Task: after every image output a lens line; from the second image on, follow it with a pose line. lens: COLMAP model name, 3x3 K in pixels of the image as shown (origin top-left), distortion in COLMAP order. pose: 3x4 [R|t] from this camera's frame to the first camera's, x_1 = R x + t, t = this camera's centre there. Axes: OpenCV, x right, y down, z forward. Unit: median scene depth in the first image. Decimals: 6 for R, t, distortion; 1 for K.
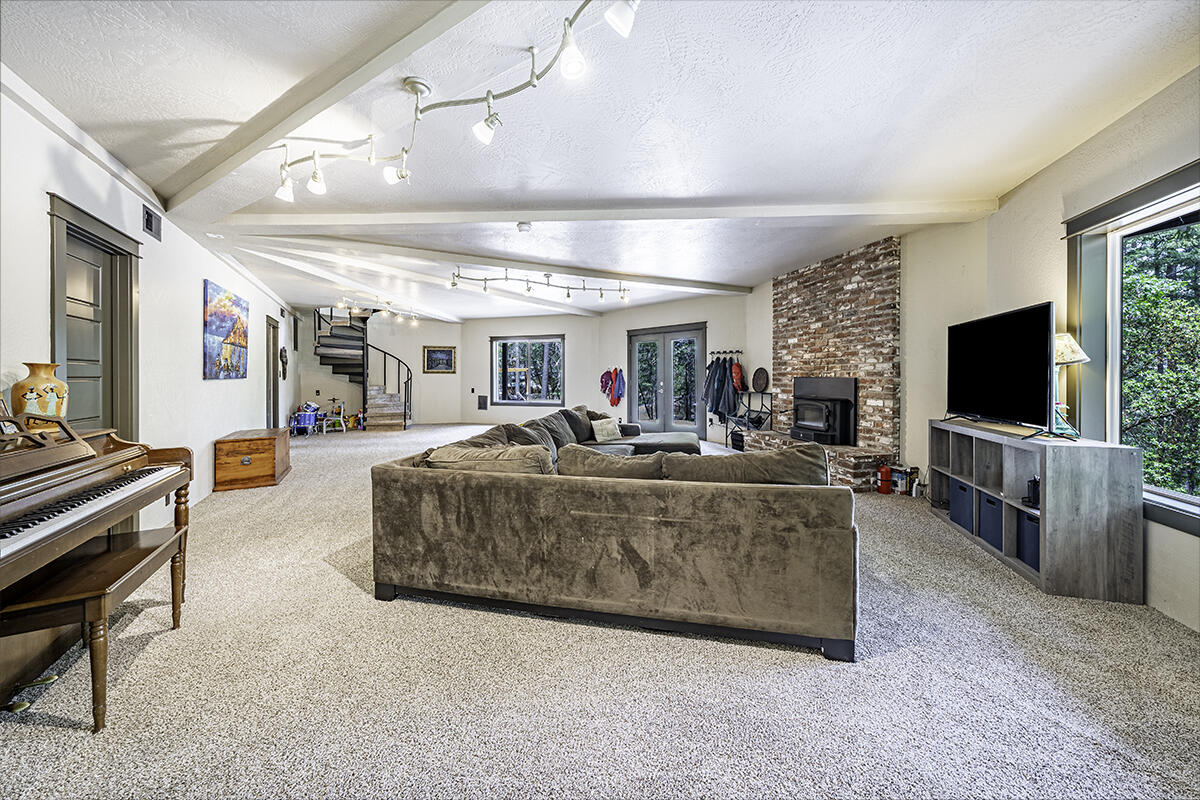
lens RADIAL K [[417.4, 0, 594.1], [0, 417.4, 373.1], [0, 0, 1]] dist [-0.000914, -0.000053]
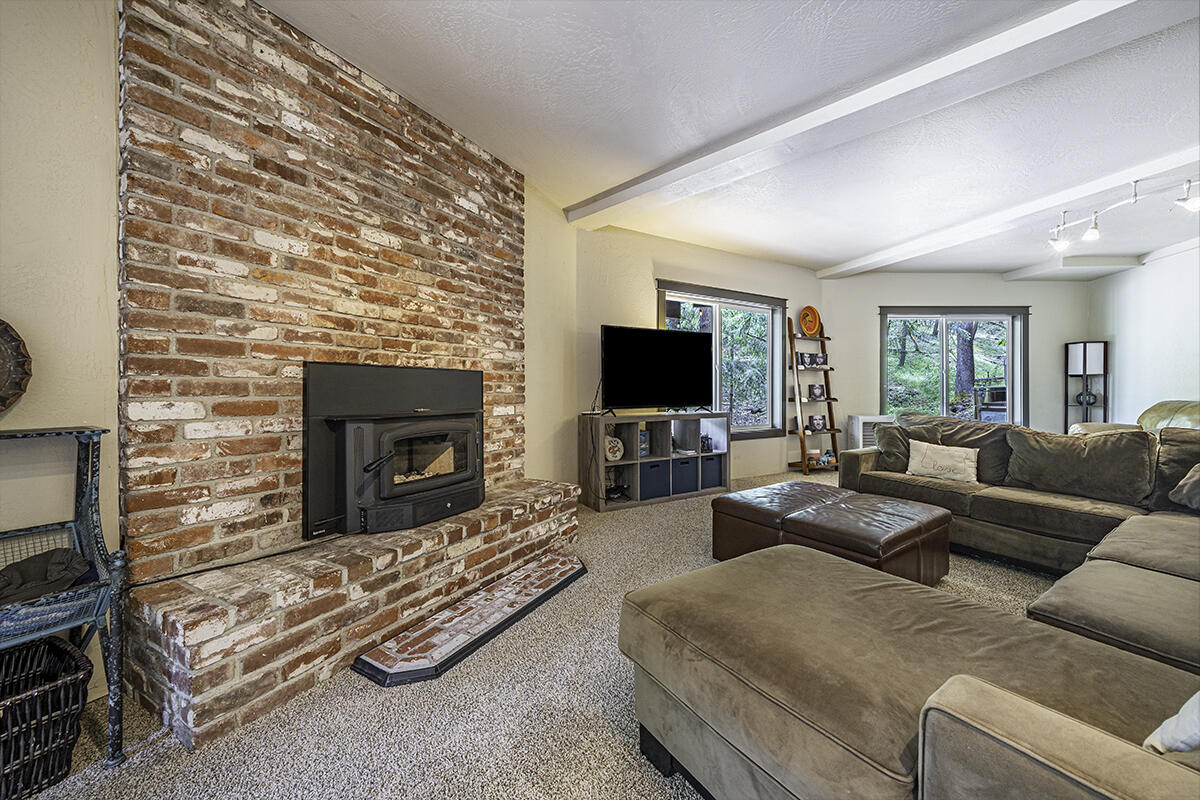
lens RADIAL K [[417.4, 0, 600.0], [0, 417.4, 394.8], [0, 0, 1]] dist [-0.000914, -0.000053]
pose [[-0.727617, 0.001079, 0.685982, 0.107368], [0.004756, 0.999983, 0.003472, 0.040673], [-0.685967, 0.005789, -0.727610, 1.236477]]
